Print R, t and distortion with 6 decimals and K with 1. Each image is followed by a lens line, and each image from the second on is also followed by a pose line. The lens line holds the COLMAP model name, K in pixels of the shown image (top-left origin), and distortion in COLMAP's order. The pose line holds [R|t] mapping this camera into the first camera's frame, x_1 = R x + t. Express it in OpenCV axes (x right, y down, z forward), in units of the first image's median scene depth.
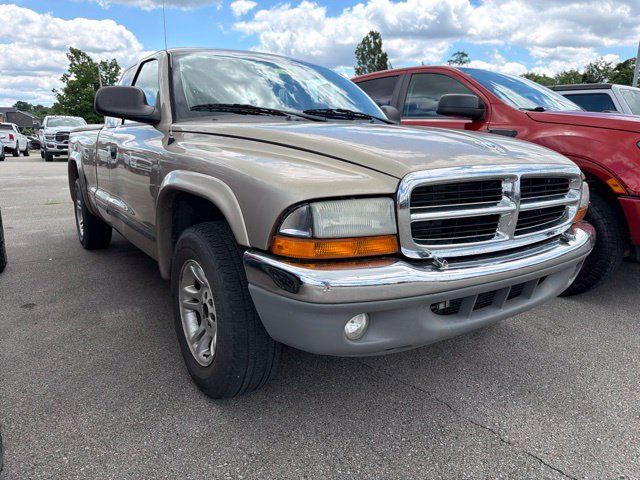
lens RADIAL K [[456.8, 0, 311.2], [0, 456.8, 236.1], [0, 0, 1]] dist [0.026489, -0.034114]
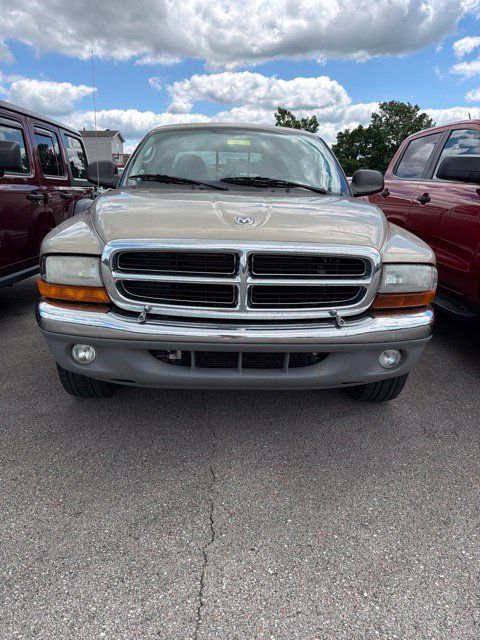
lens RADIAL K [[456.8, 0, 240.0], [0, 456.8, 320.0], [0, 0, 1]] dist [0.026489, -0.034114]
pose [[0.848064, 0.159364, -0.505361, 0.953549], [-0.128579, 0.987090, 0.095503, -0.069599], [0.514057, -0.016014, 0.857607, 0.086260]]
